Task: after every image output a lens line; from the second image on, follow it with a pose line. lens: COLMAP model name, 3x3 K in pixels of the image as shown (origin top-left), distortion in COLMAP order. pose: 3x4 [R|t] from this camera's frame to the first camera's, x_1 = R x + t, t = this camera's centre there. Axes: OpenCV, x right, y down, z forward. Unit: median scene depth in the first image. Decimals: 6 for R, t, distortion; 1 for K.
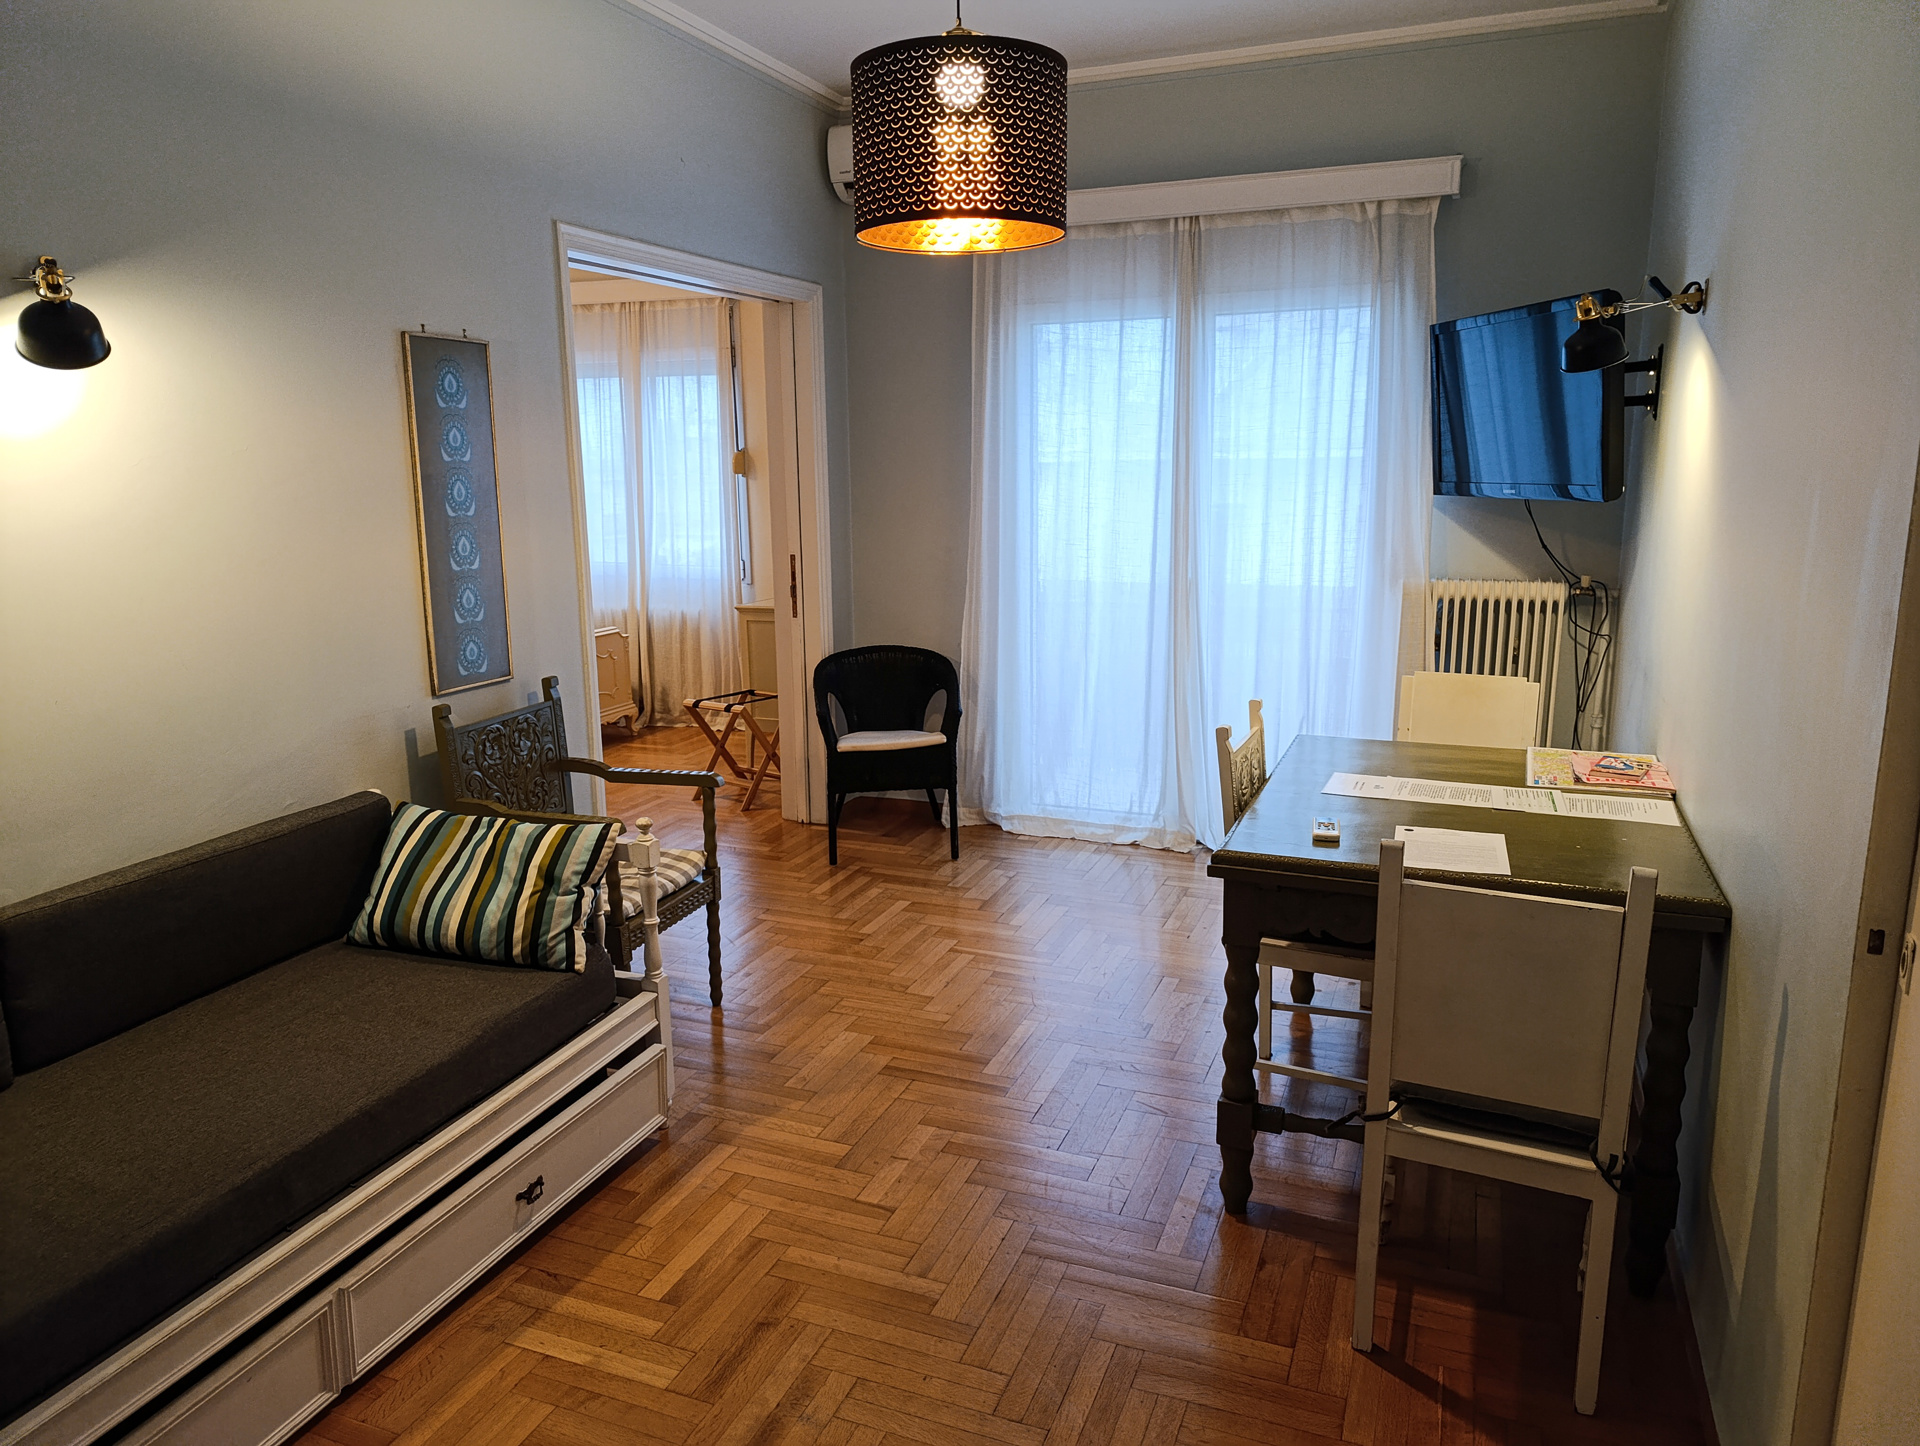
lens RADIAL K [[1311.4, 0, 955.2], [0, 1311.4, 718.5], [0, 0, 1]] dist [0.039530, -0.037888]
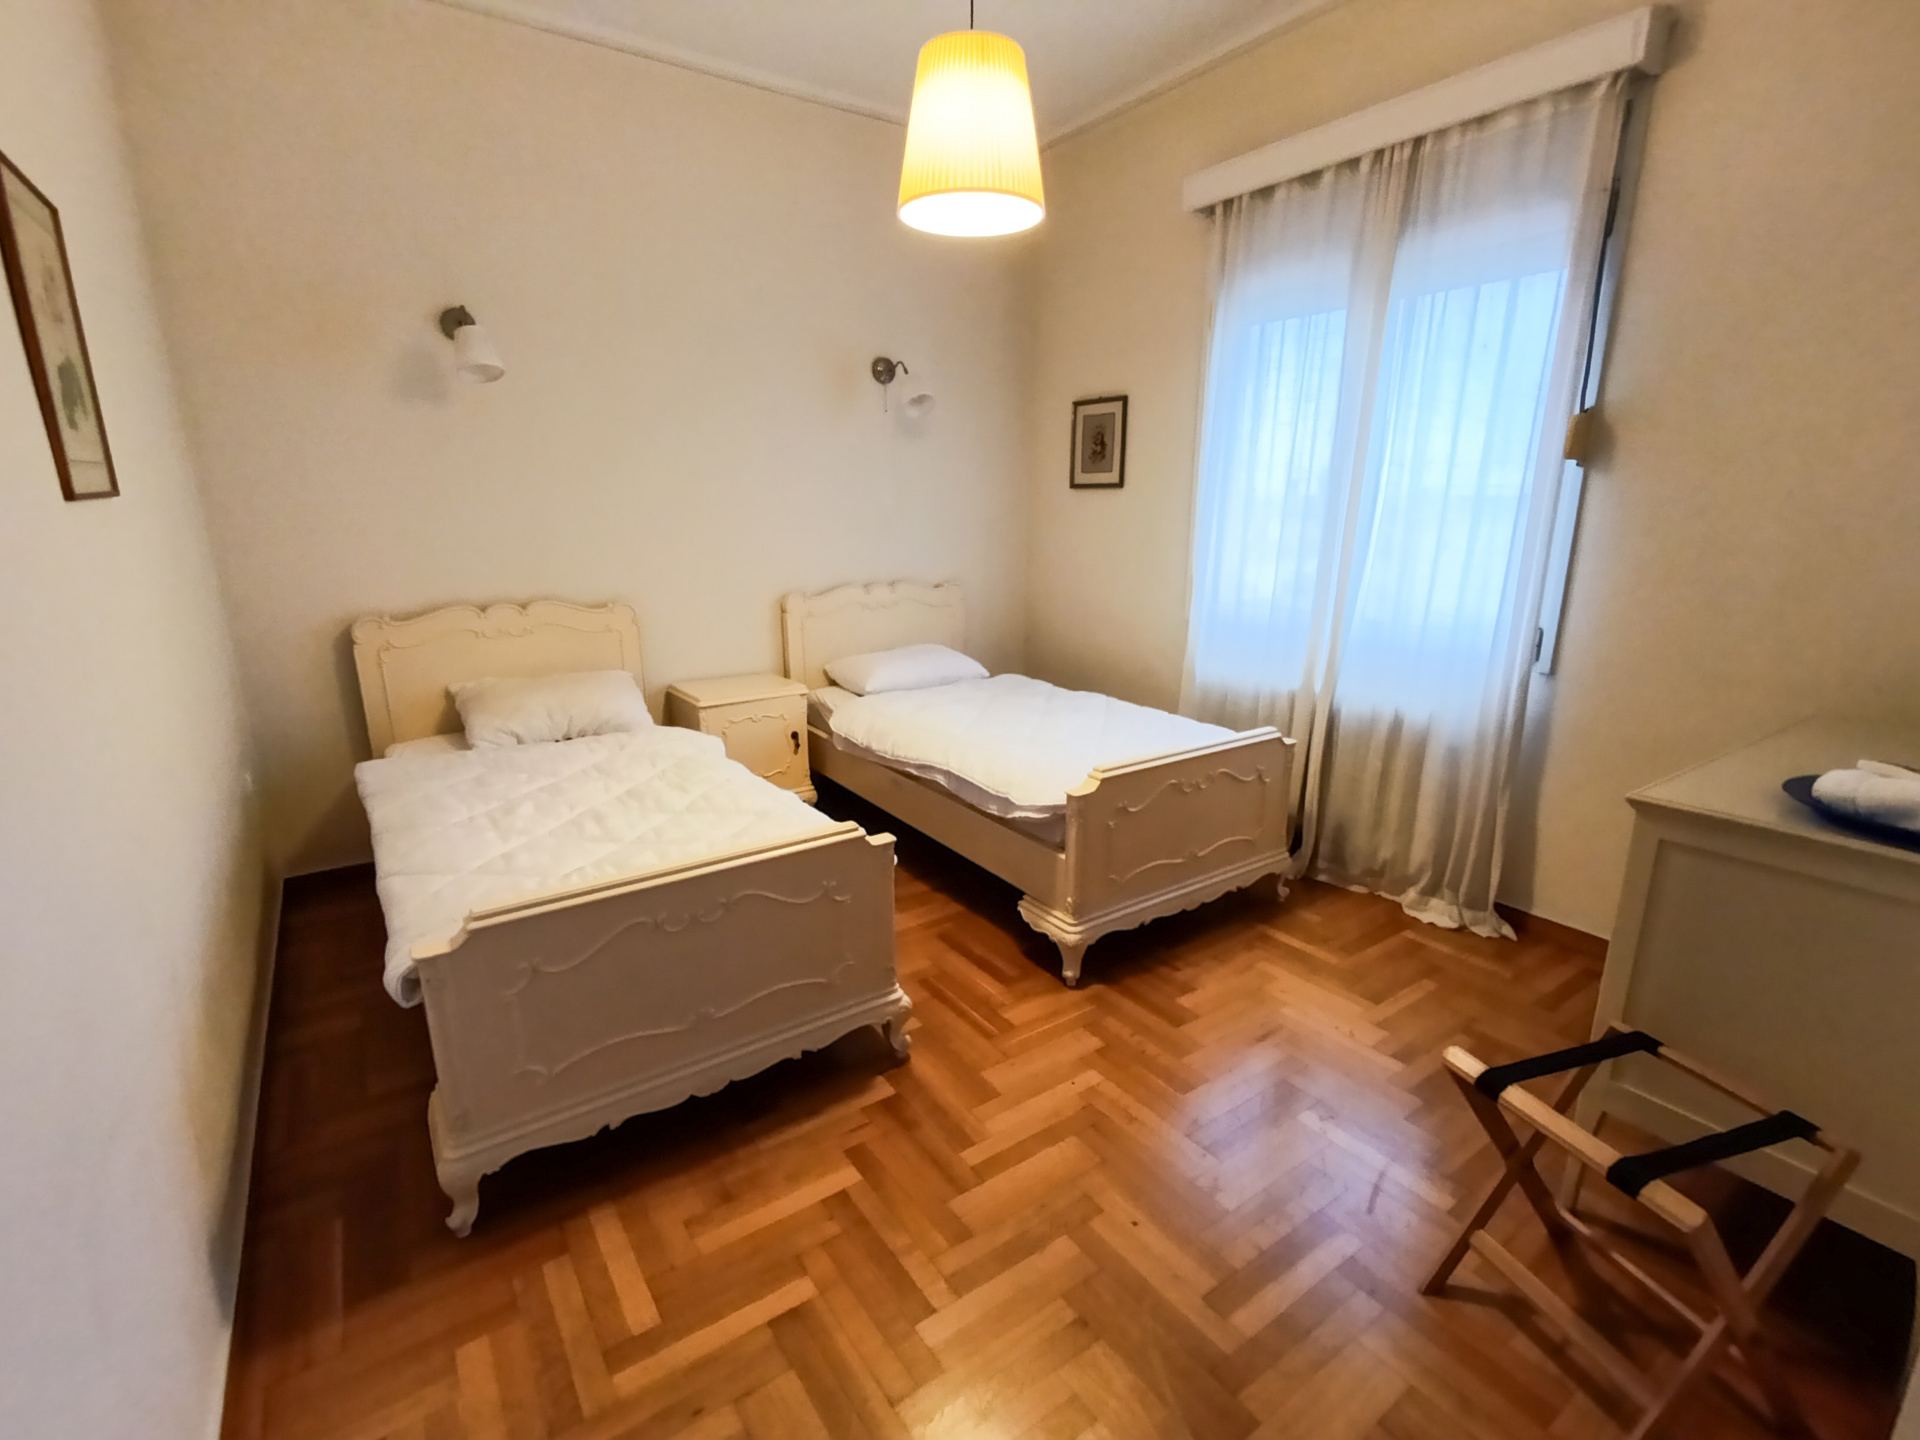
lens RADIAL K [[881.0, 0, 963.4], [0, 881.0, 736.3], [0, 0, 1]] dist [0.000195, 0.003796]
pose [[0.834138, 0.151093, -0.530457, -0.161064], [-0.114304, 0.988223, 0.101738, -0.087726], [0.539582, -0.024230, 0.841585, 0.576838]]
